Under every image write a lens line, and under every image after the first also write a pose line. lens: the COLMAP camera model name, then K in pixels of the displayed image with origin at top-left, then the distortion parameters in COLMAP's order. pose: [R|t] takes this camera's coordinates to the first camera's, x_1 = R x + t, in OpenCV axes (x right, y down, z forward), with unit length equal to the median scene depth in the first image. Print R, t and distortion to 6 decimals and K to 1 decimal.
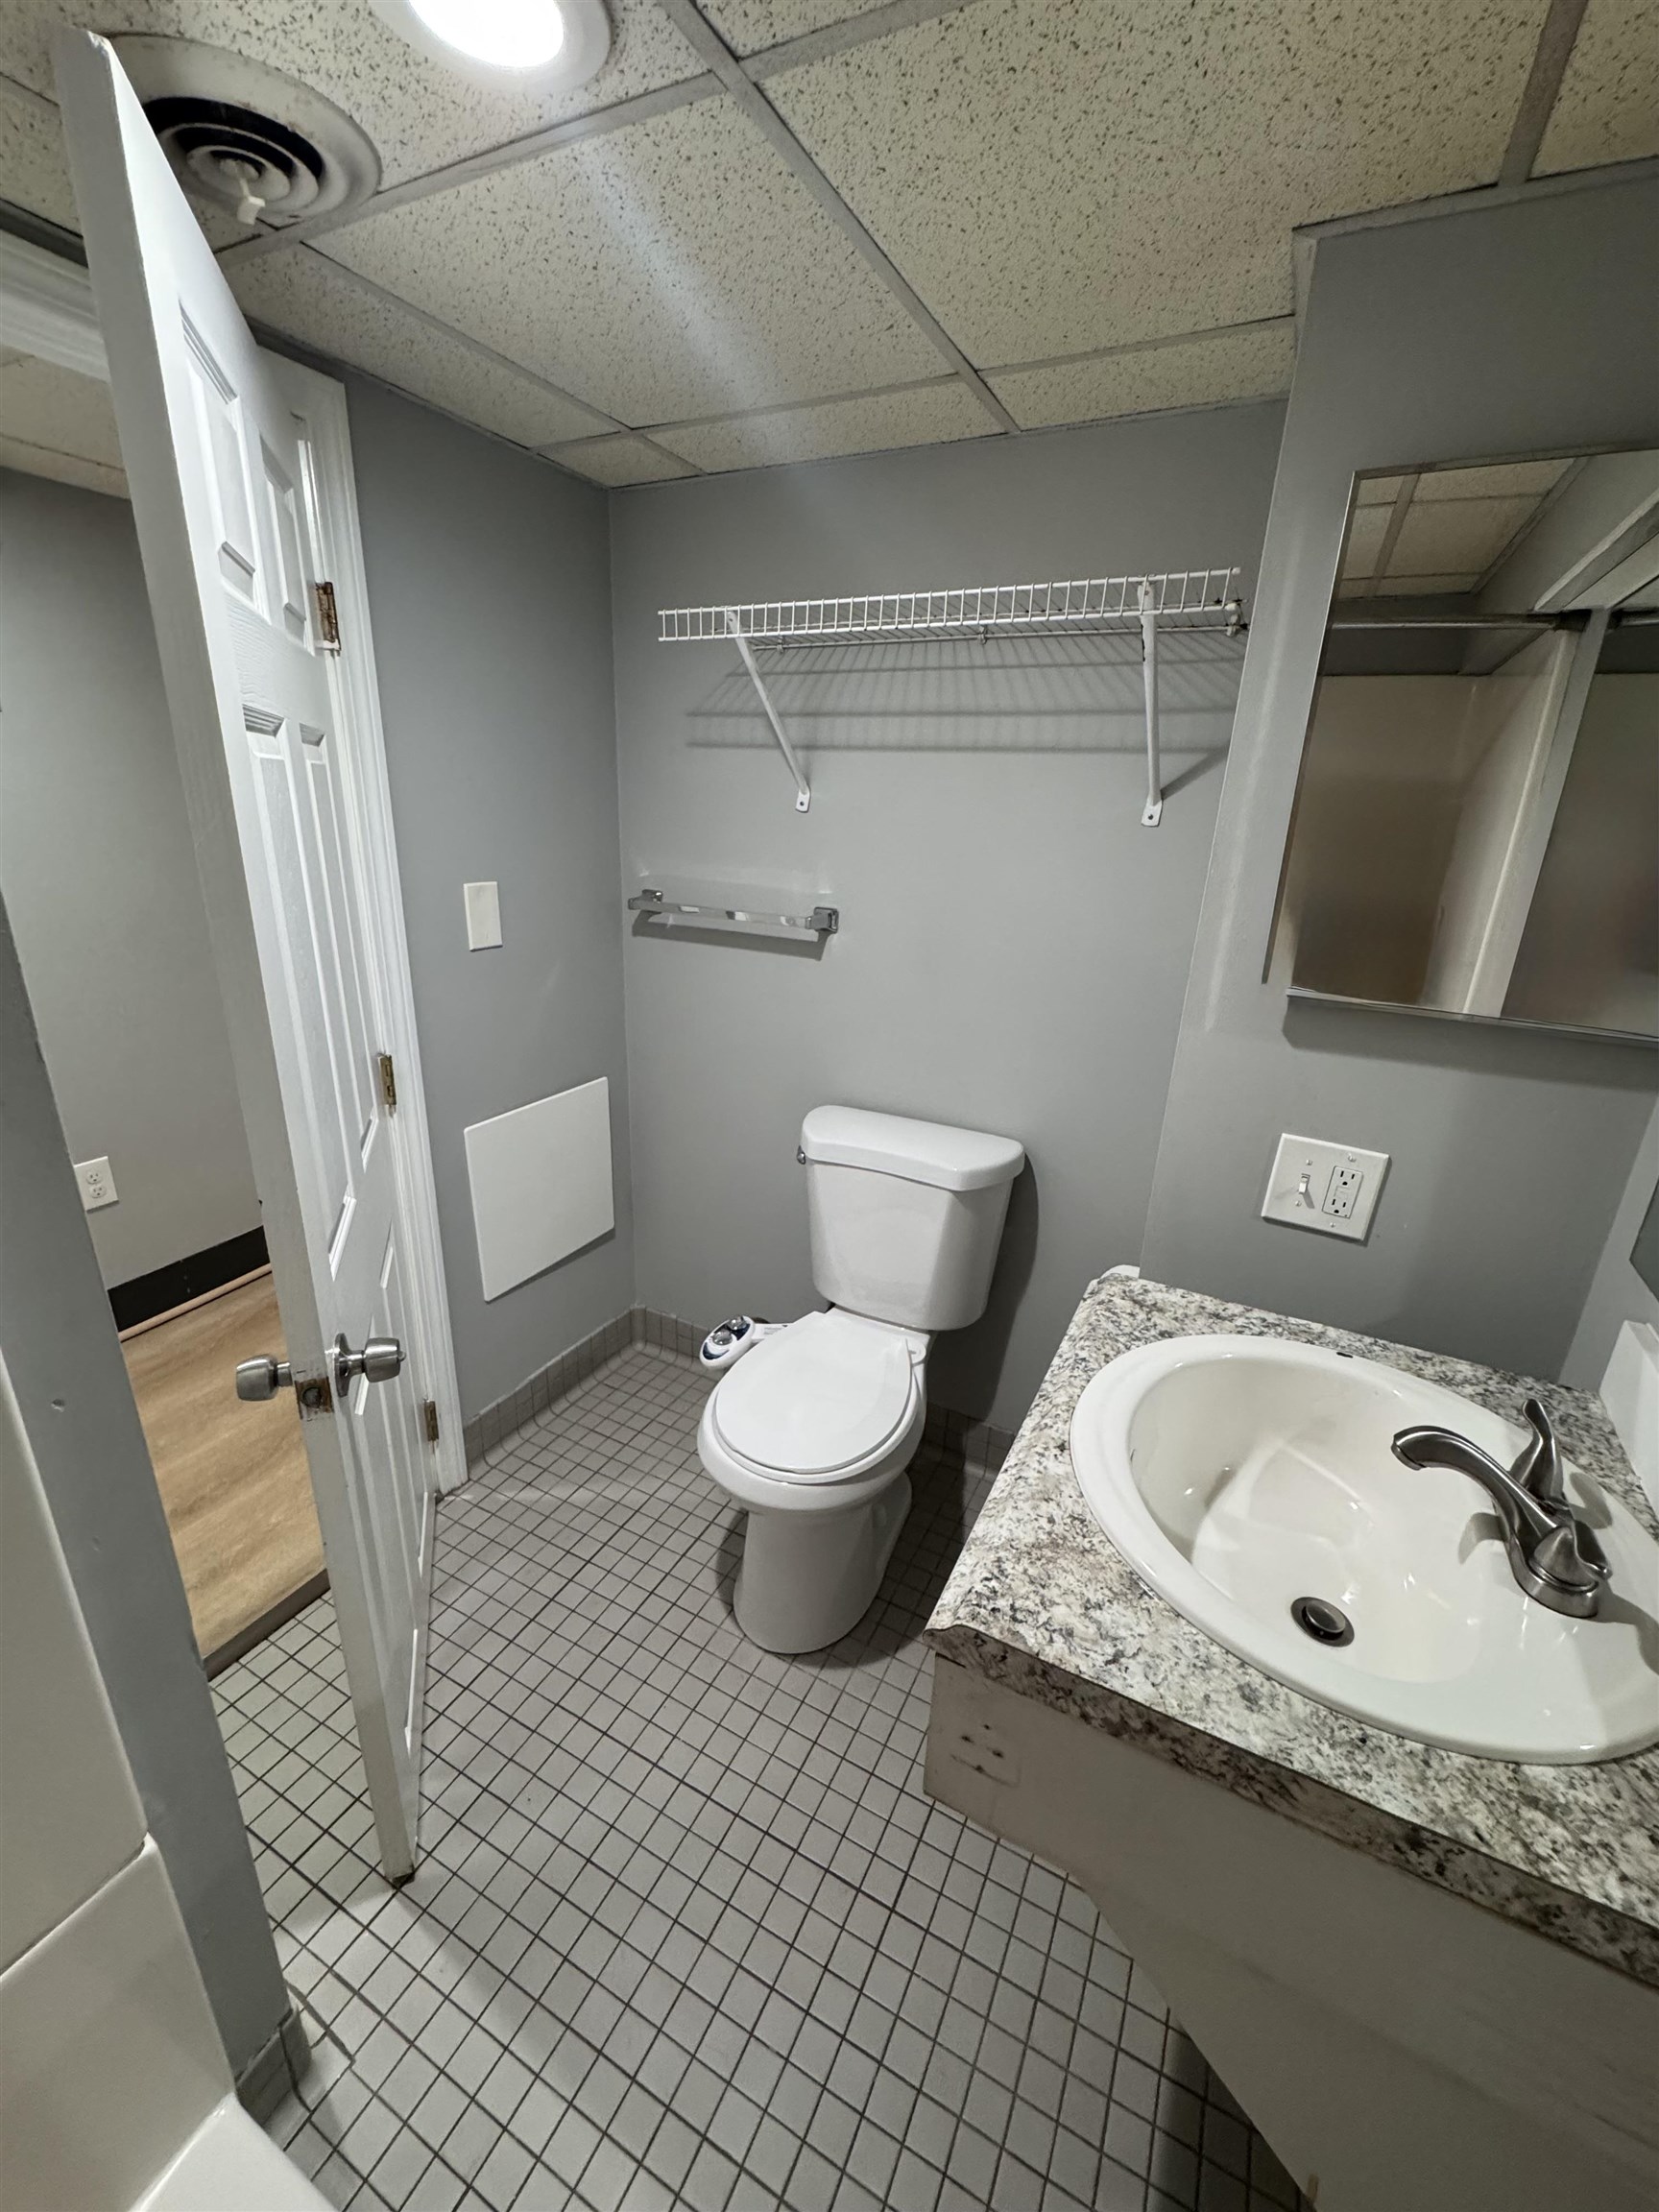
lens RADIAL K [[891.3, 0, 829.5], [0, 891.3, 1106.0], [0, 0, 1]] dist [-0.003117, -0.000282]
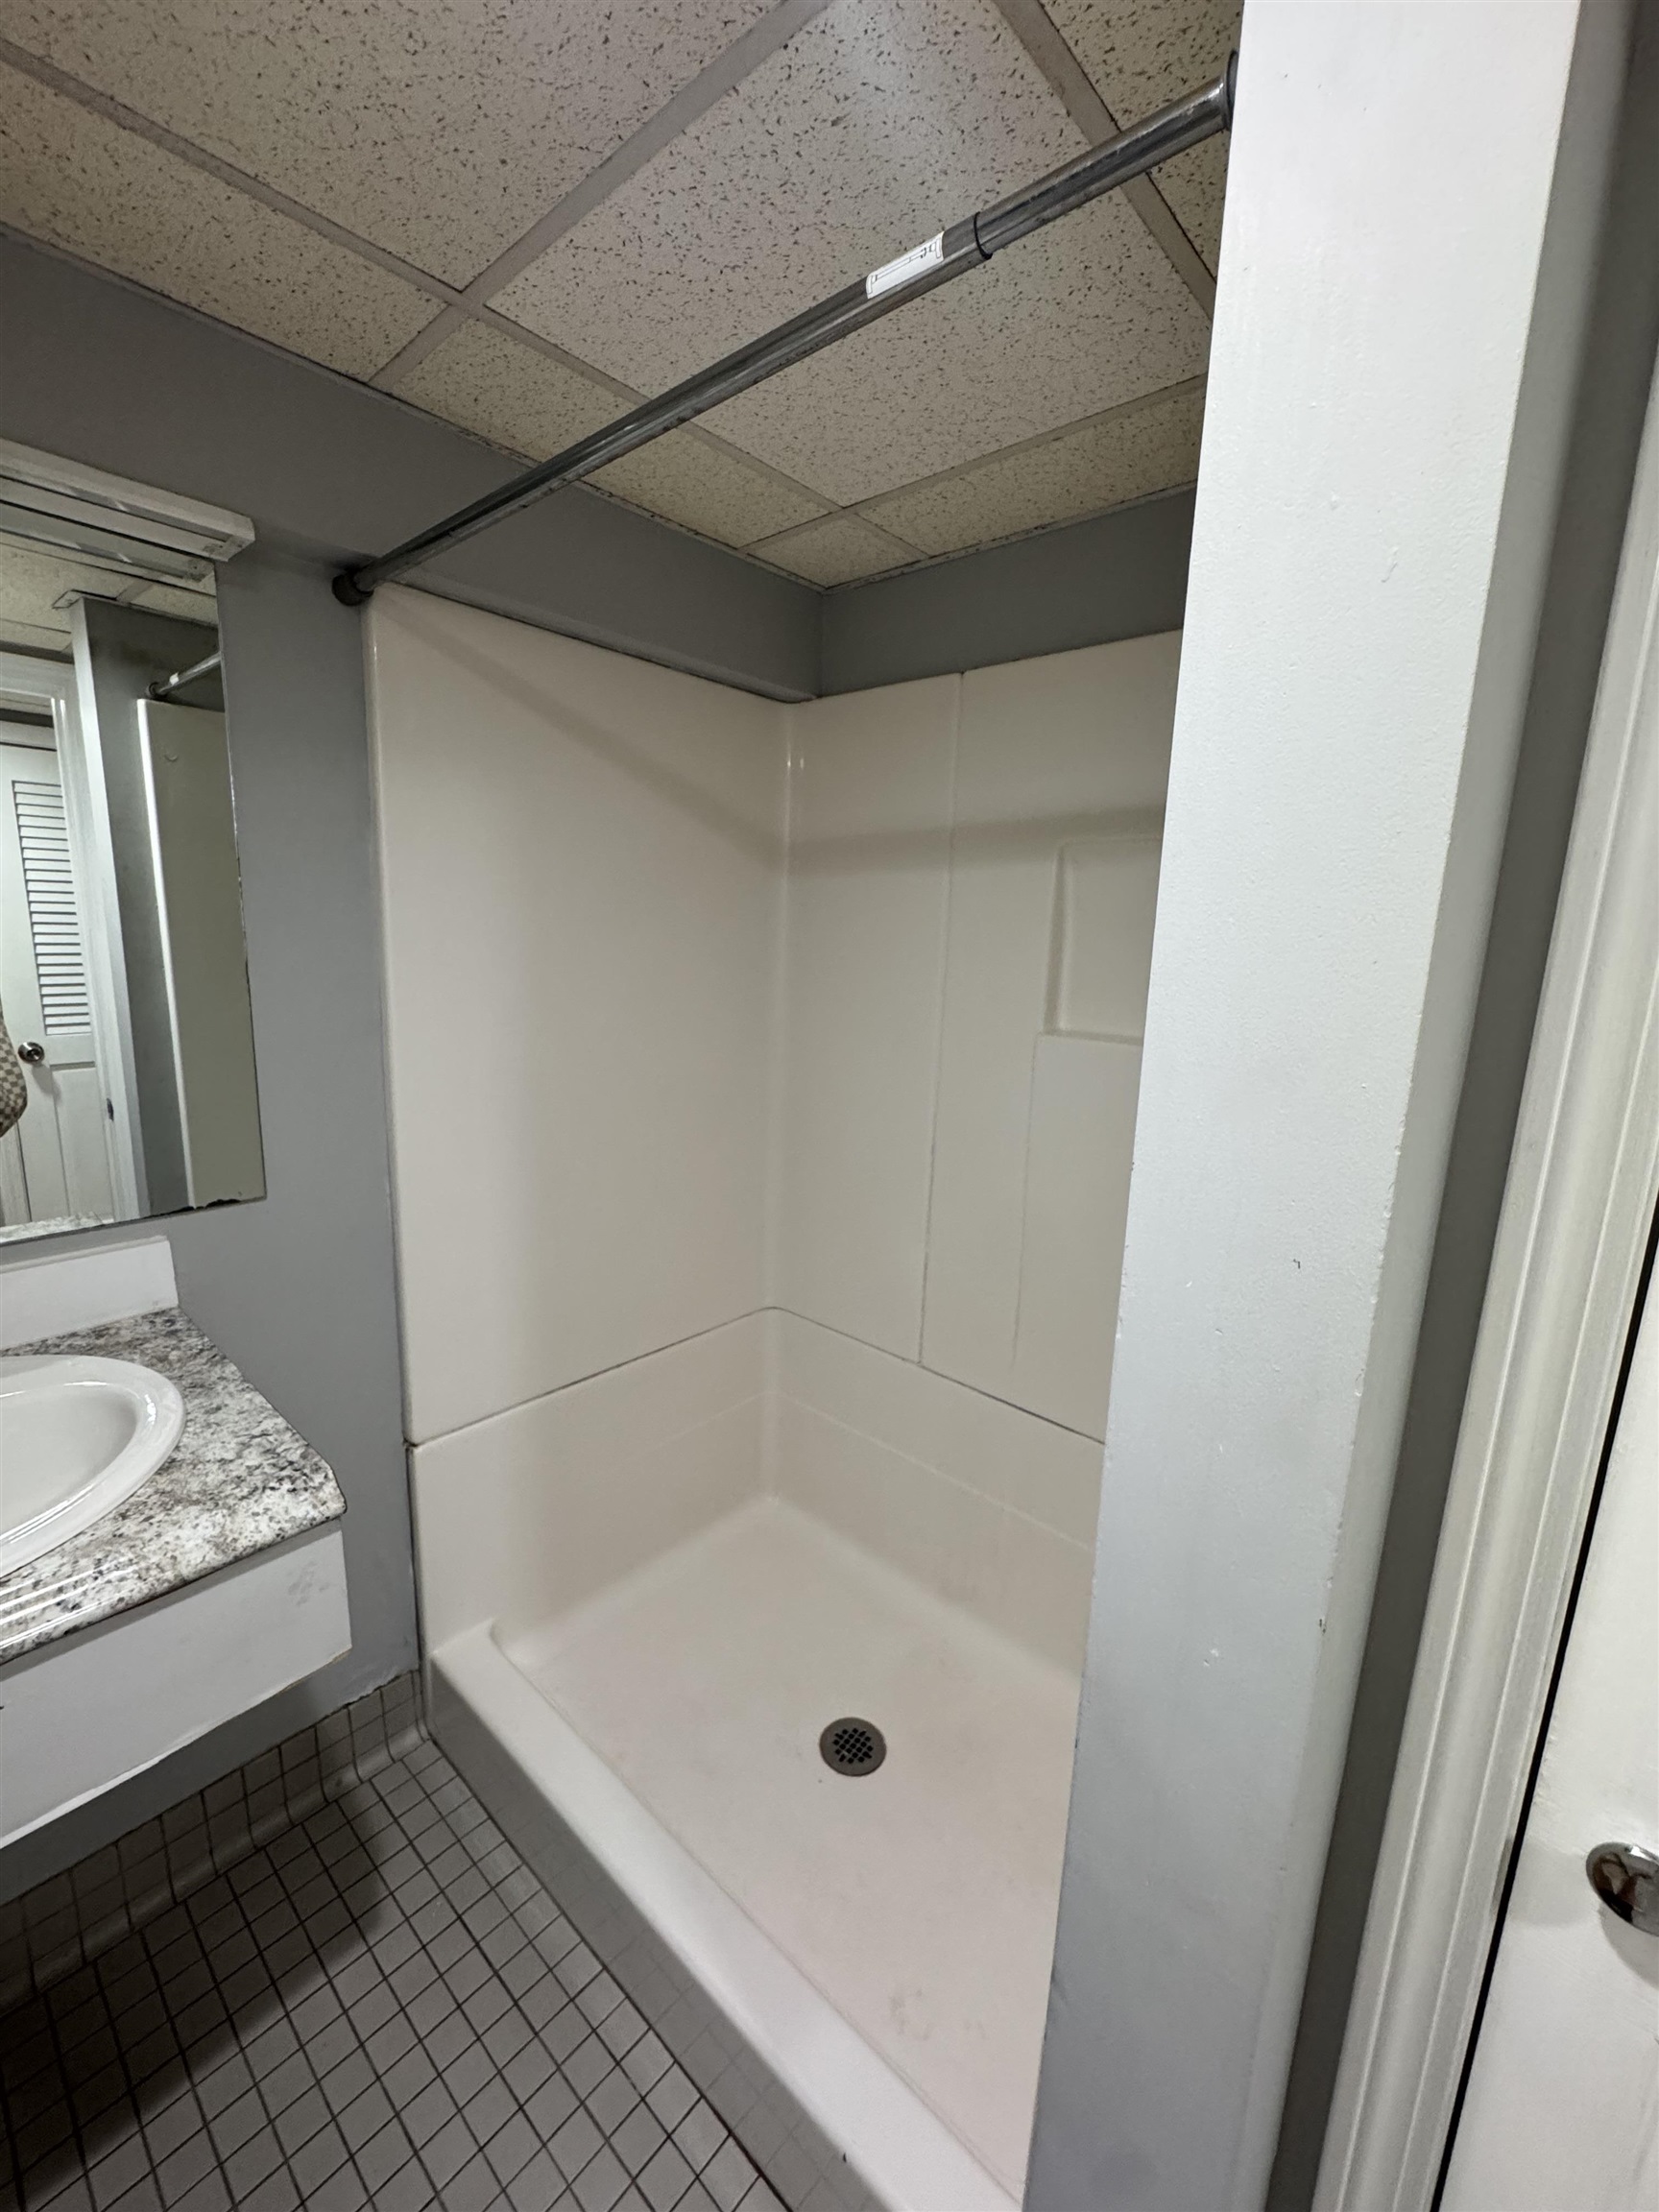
lens RADIAL K [[891.3, 0, 829.5], [0, 891.3, 1106.0], [0, 0, 1]] dist [-0.003117, -0.000282]
pose [[-0.967906, -0.116819, 0.222510, -0.728189], [0.009660, 0.867448, 0.497434, -0.473032], [-0.251126, 0.483619, -0.838480, 1.552836]]
